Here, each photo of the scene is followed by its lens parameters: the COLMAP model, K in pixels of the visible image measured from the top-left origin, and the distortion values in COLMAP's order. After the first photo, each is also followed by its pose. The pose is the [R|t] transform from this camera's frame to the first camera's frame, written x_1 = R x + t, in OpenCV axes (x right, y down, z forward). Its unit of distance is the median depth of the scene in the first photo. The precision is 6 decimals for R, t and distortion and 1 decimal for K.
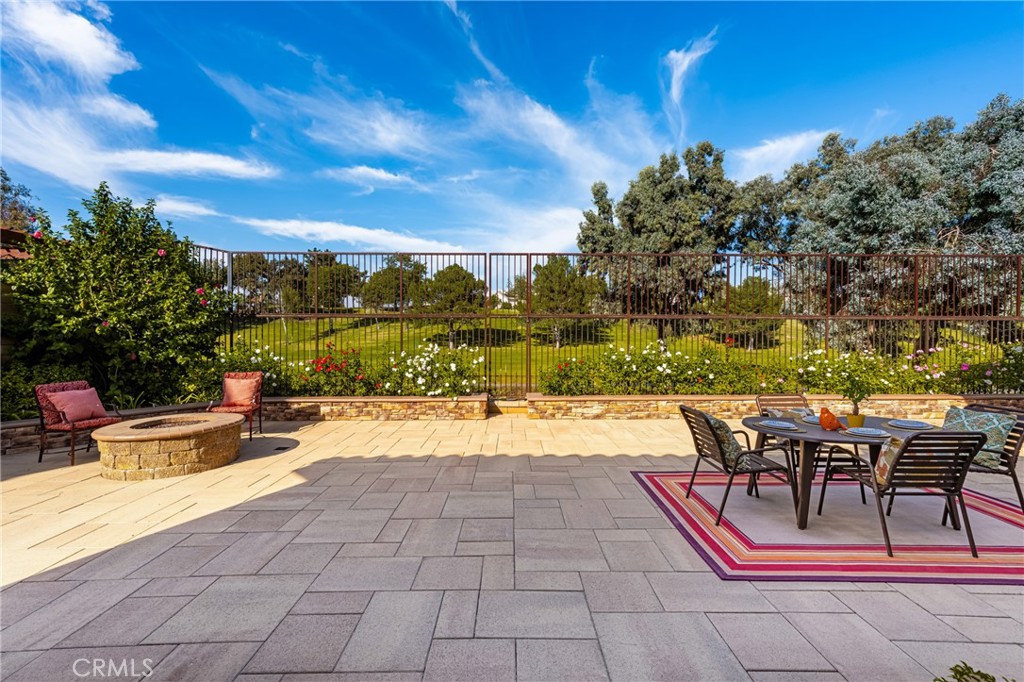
lens RADIAL K [[433.0, 0, 495.3], [0, 433.0, 343.0], [0, 0, 1]] dist [0.015117, -0.000669]
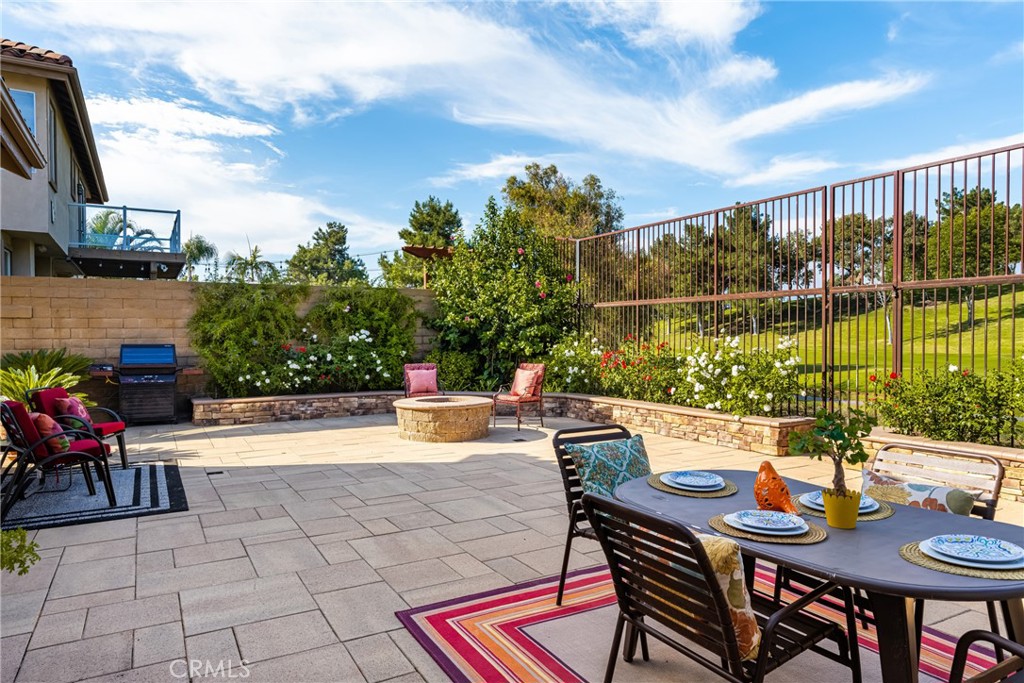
lens RADIAL K [[624.6, 0, 508.5], [0, 624.6, 348.1], [0, 0, 1]] dist [-0.005365, -0.000020]
pose [[0.504184, 0.017515, -0.863418, 0.506594], [-0.009541, 0.999846, 0.014712, 0.008663], [0.863543, 0.000821, 0.504274, 0.185471]]
